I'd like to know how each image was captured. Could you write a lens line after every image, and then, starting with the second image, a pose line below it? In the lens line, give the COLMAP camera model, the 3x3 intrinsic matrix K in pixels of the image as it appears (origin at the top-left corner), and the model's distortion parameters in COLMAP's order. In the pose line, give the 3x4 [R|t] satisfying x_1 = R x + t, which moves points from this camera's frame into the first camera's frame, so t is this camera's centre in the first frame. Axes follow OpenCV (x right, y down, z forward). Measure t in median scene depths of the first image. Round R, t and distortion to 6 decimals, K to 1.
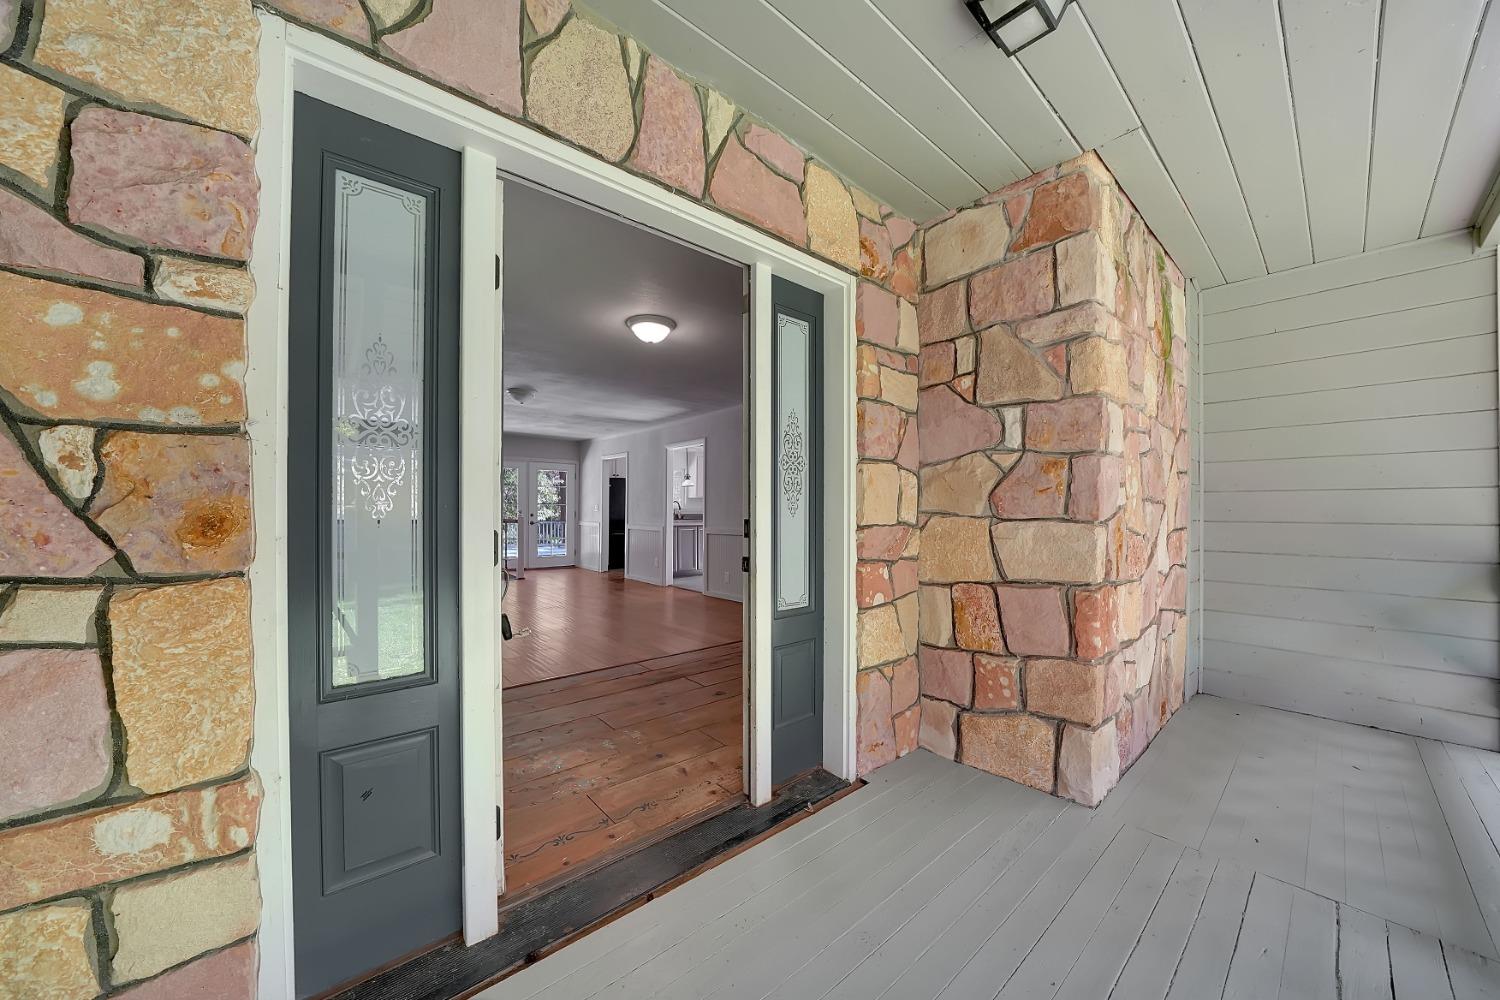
lens RADIAL K [[531.9, 0, 752.4], [0, 531.9, 505.2], [0, 0, 1]] dist [-0.017769, 0.000073]
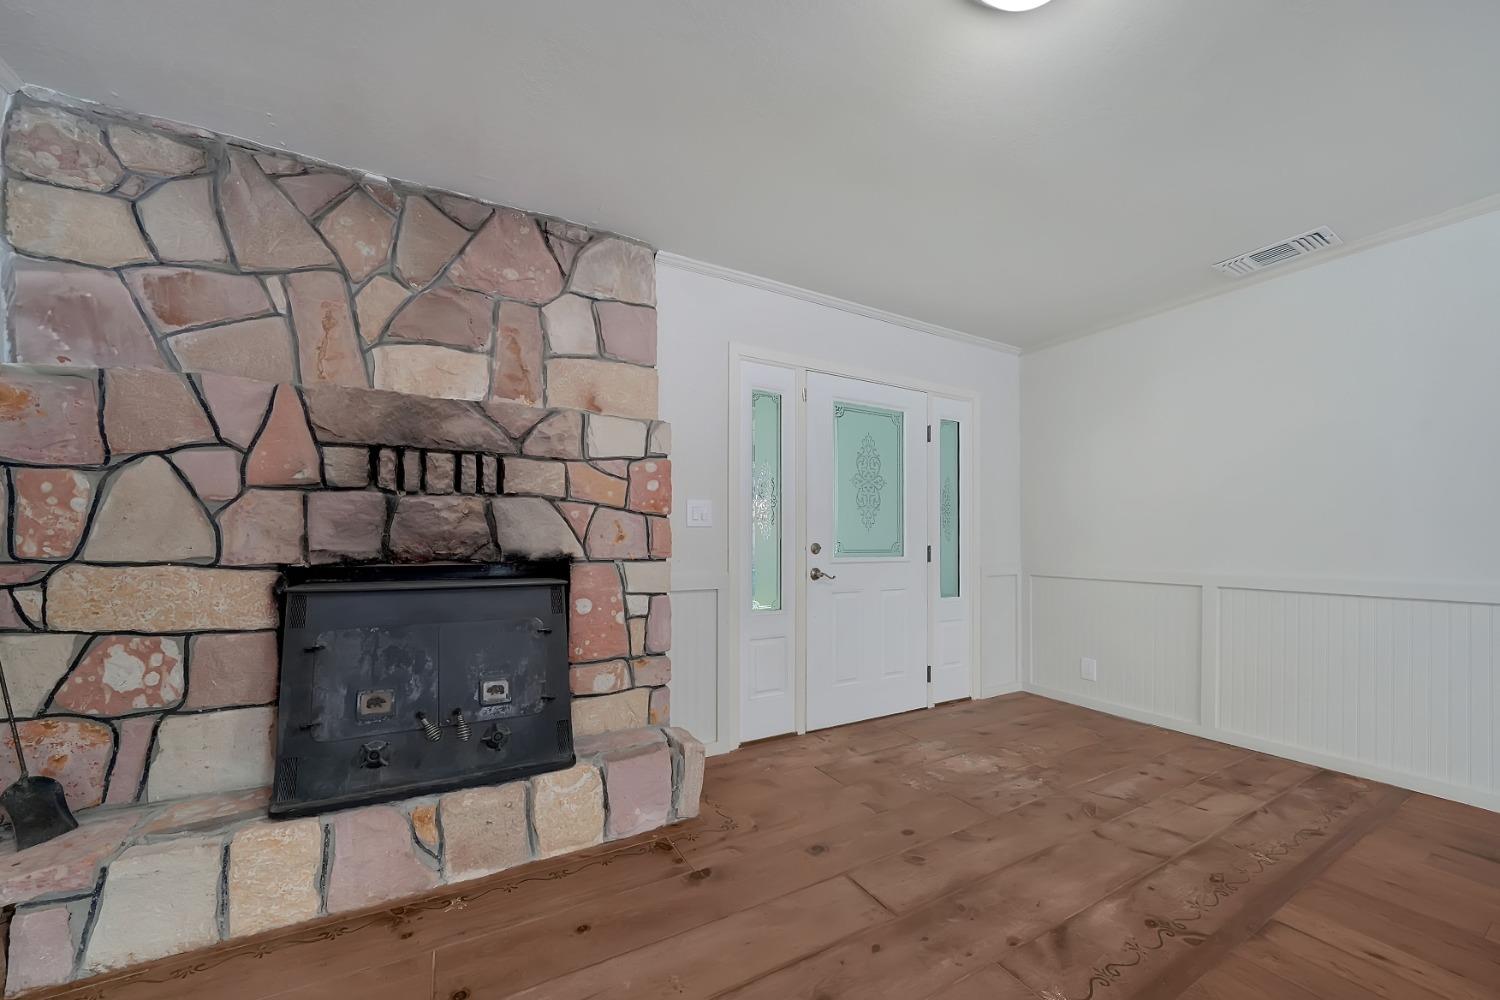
lens RADIAL K [[531.4, 0, 747.7], [0, 531.4, 535.6], [0, 0, 1]] dist [-0.020721, 0.000195]
pose [[-0.976584, 0.000363, 0.215134, -0.126448], [-0.002334, 0.999922, -0.012282, 0.022181], [-0.215122, -0.012496, -0.976507, 1.787276]]
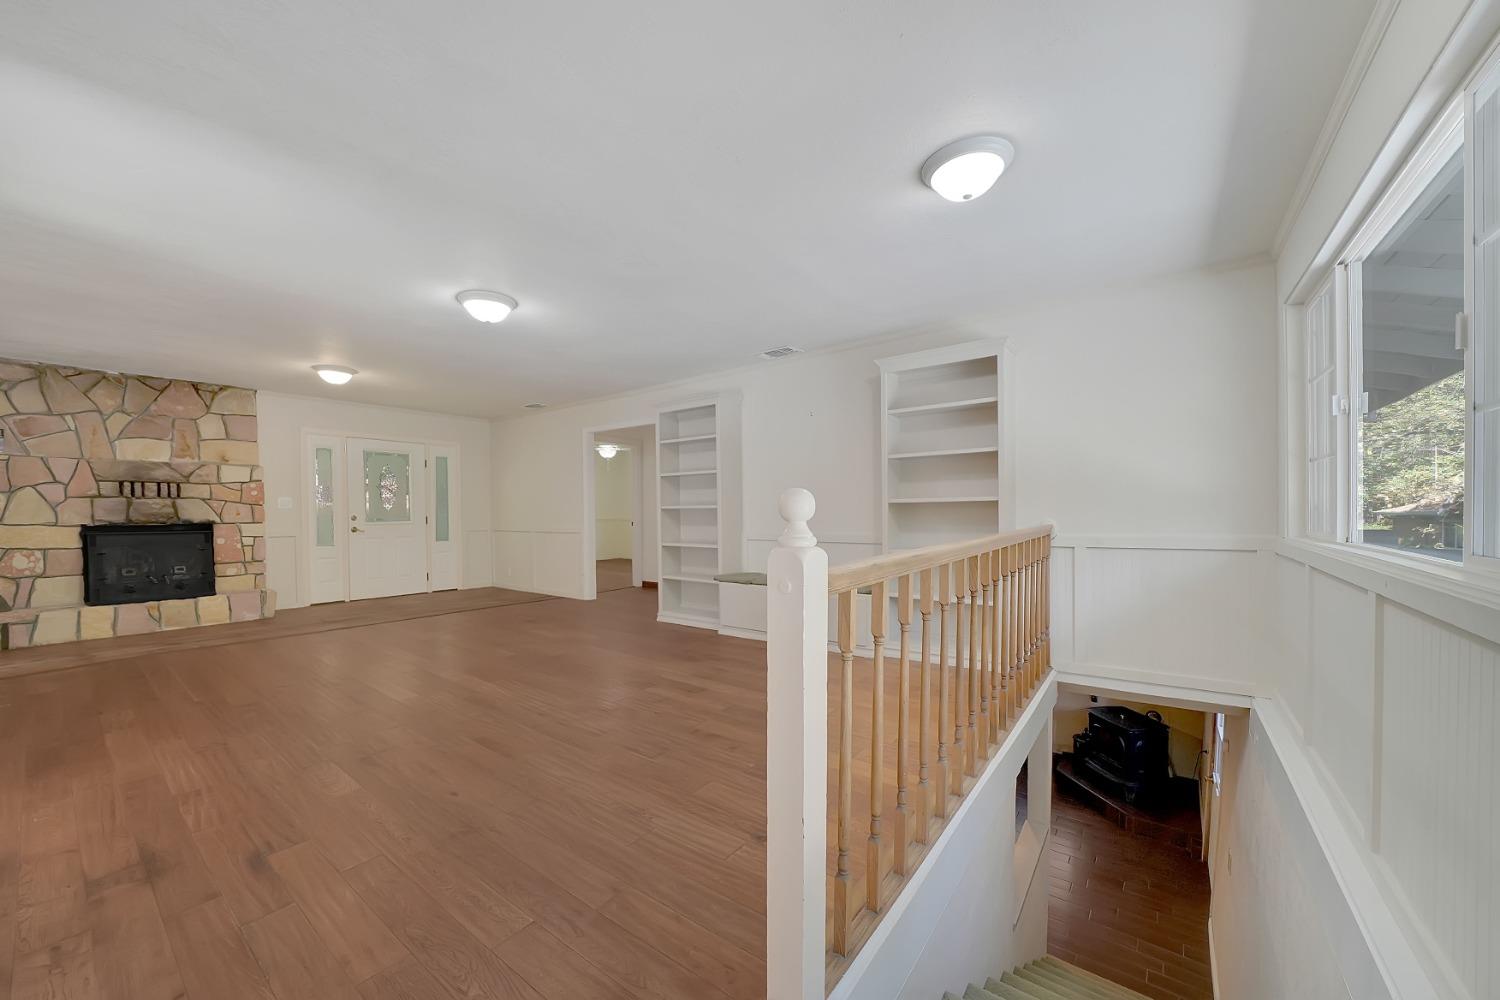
lens RADIAL K [[555.8, 0, 711.4], [0, 555.8, 524.7], [0, 0, 1]] dist [-0.017785, 0.000590]
pose [[-0.987106, 0.011705, -0.159638, -1.198731], [0.009355, 0.999837, 0.015465, 0.040891], [0.159793, 0.013772, -0.987054, 3.377827]]
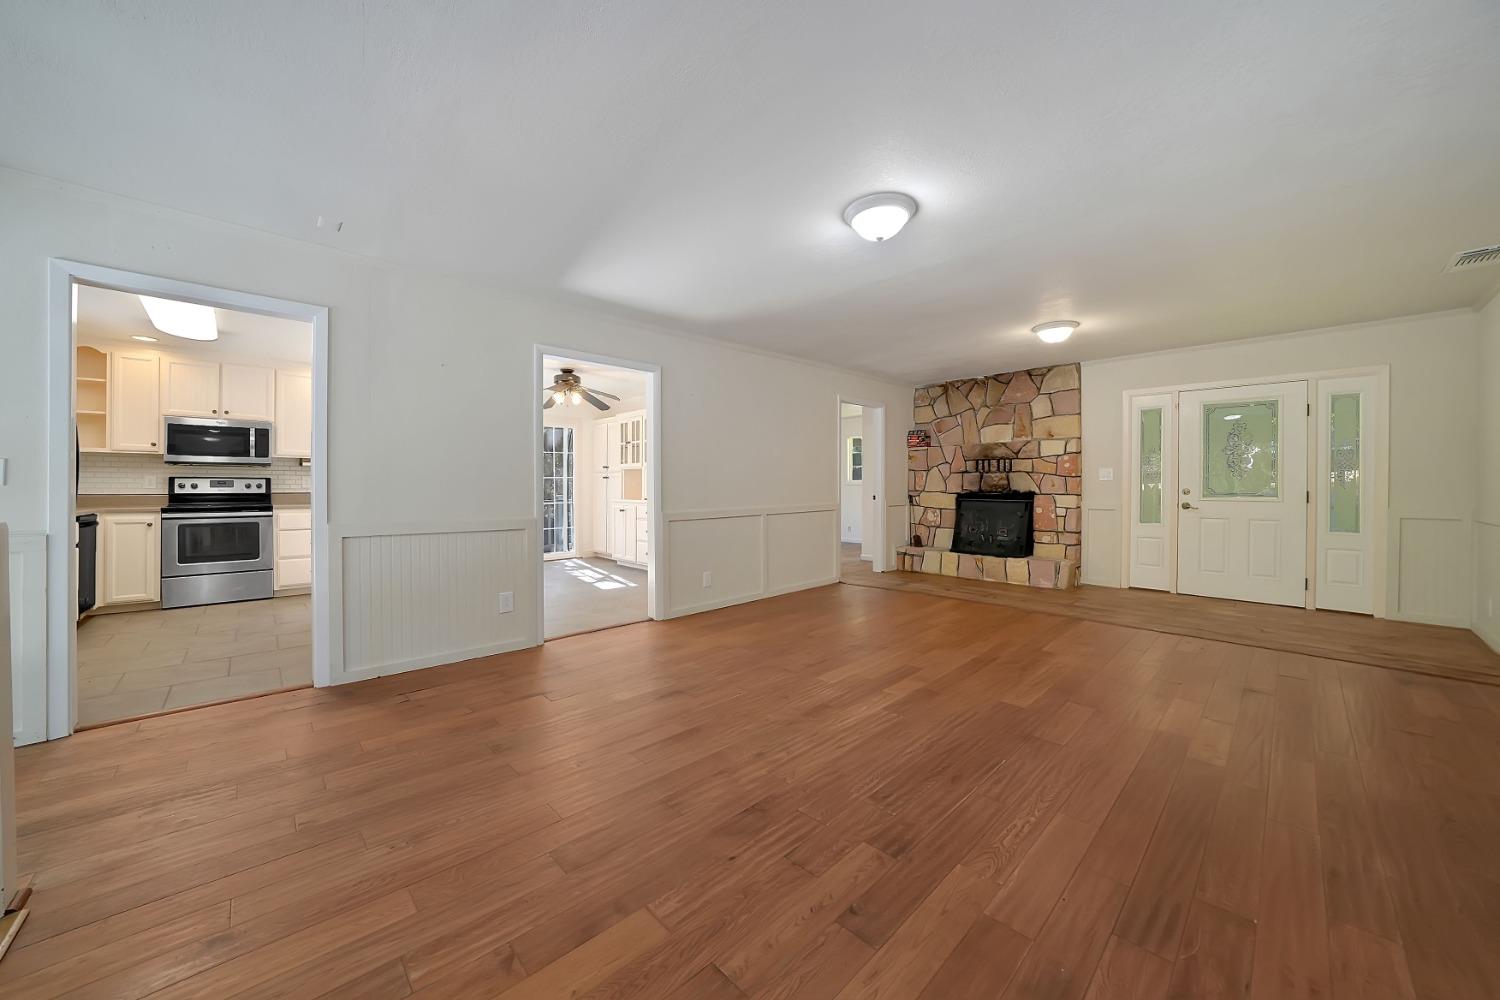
lens RADIAL K [[531.7, 0, 758.5], [0, 531.7, 488.6], [0, 0, 1]] dist [-0.022837, 0.000186]
pose [[-0.046427, -0.004151, 0.998913, -1.807957], [-0.007631, 0.999964, 0.003800, 0.028557], [-0.998893, -0.007447, -0.046457, 2.316897]]
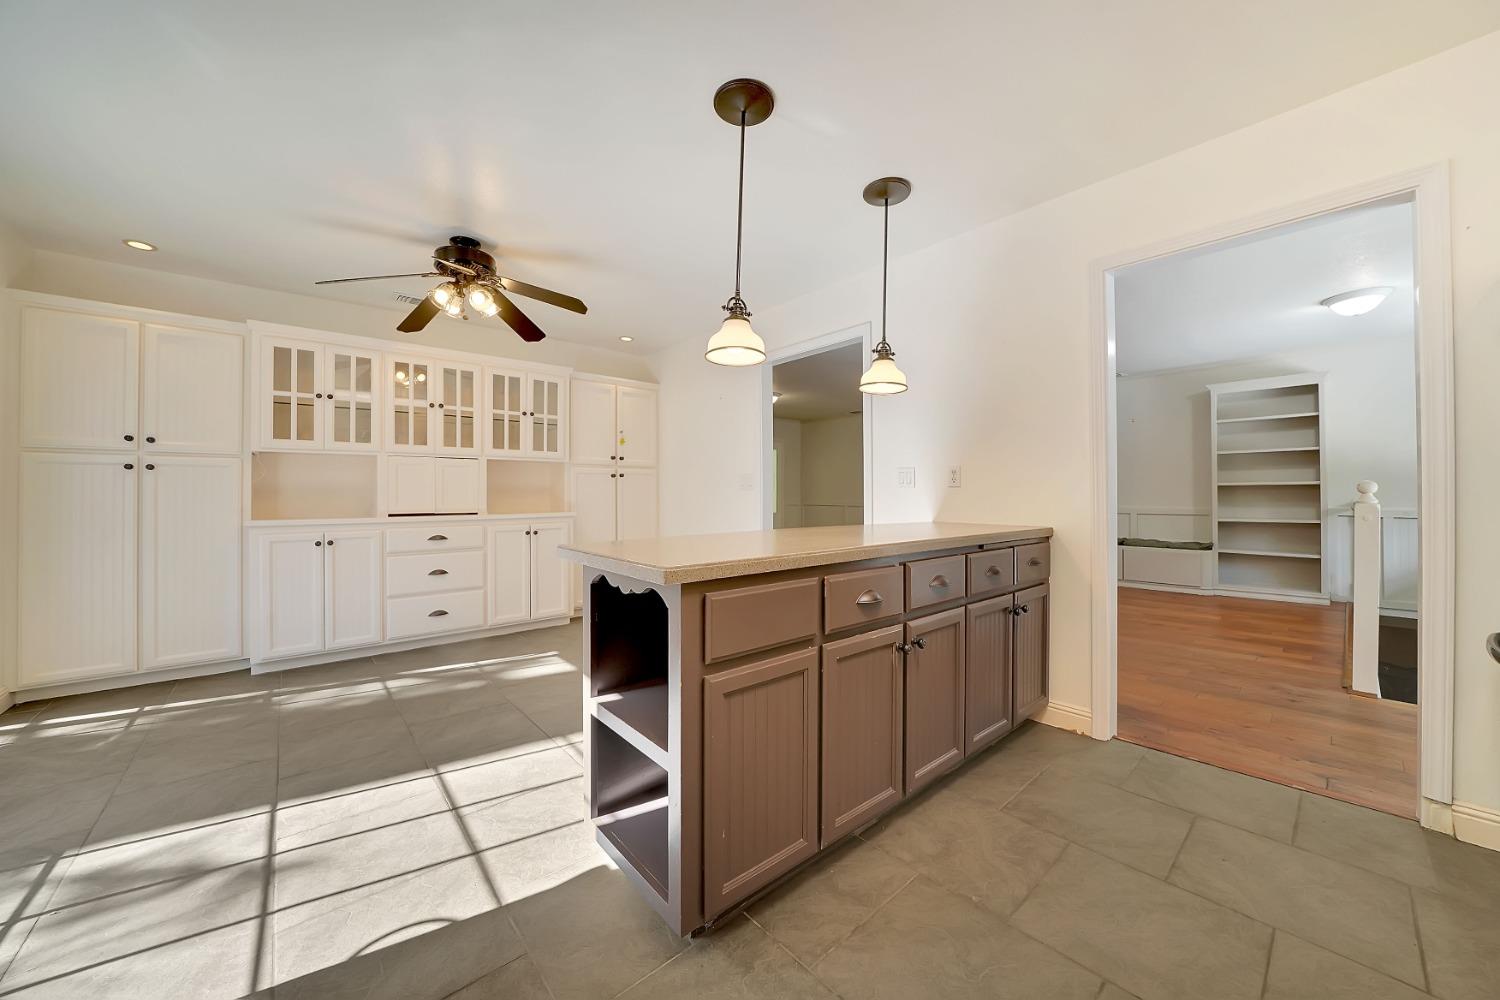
lens RADIAL K [[535.2, 0, 741.1], [0, 535.2, 494.1], [0, 0, 1]] dist [-0.019851, -0.000062]
pose [[-0.999834, 0.002635, 0.018019, -0.154897], [0.002512, 0.999974, -0.006791, 0.050585], [-0.018037, -0.006745, -0.999815, 3.994181]]
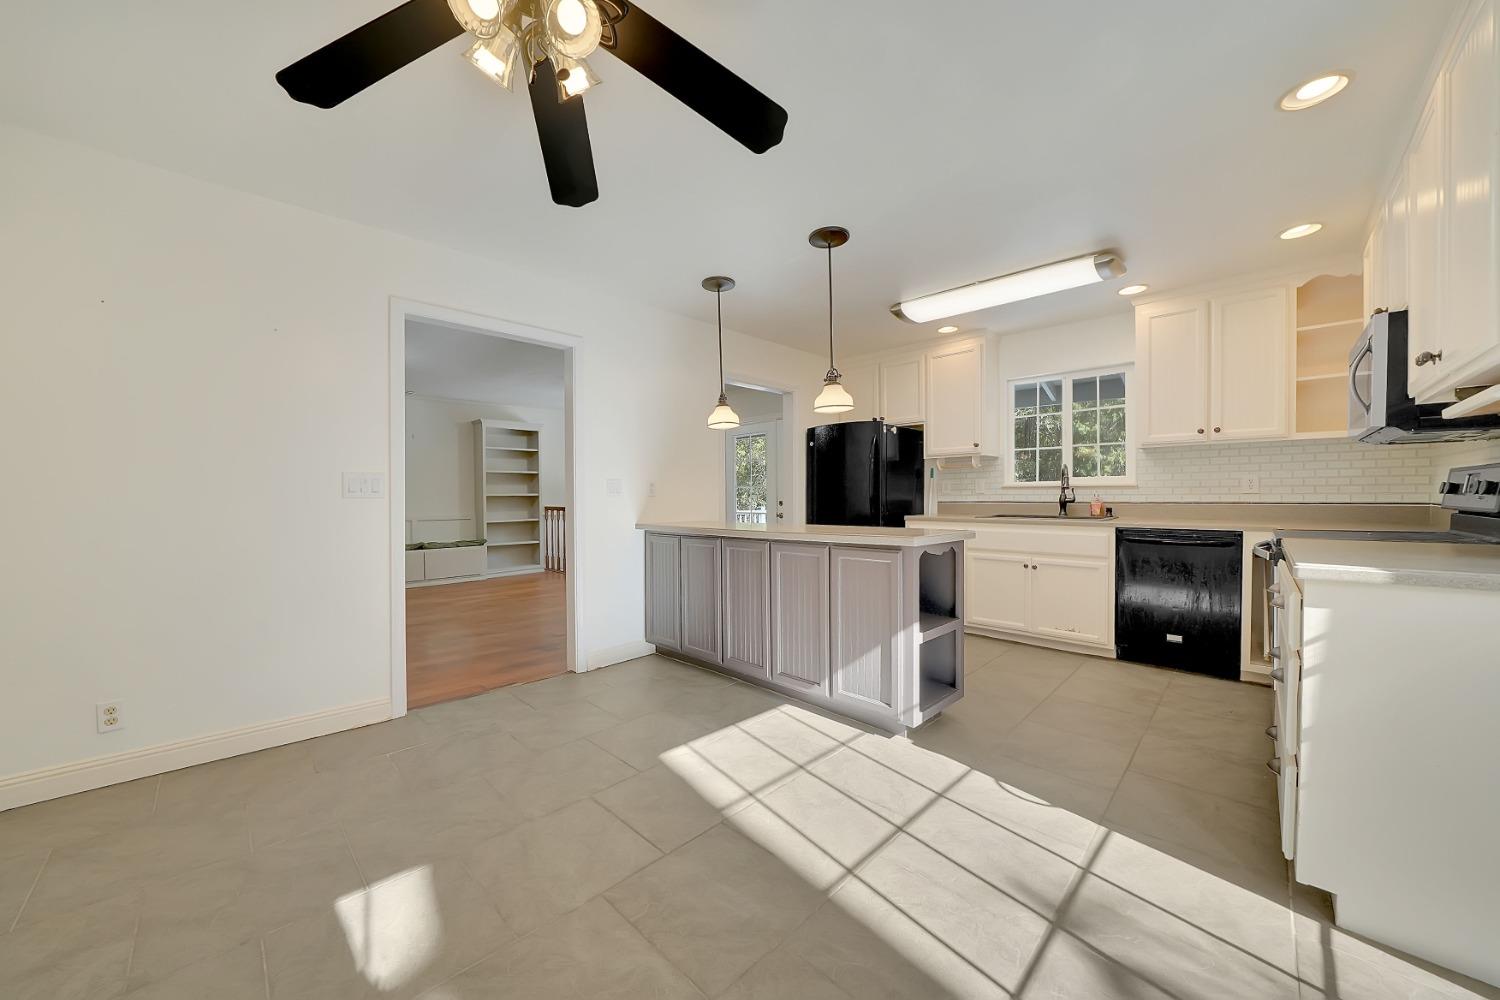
lens RADIAL K [[540.1, 0, 754.9], [0, 540.1, 507.2], [0, 0, 1]] dist [-0.026103, 0.000044]
pose [[0.077787, 0.016734, -0.996830, 0.814053], [0.015250, 0.999722, 0.017972, 0.039581], [0.996853, -0.016600, 0.077511, 3.136894]]
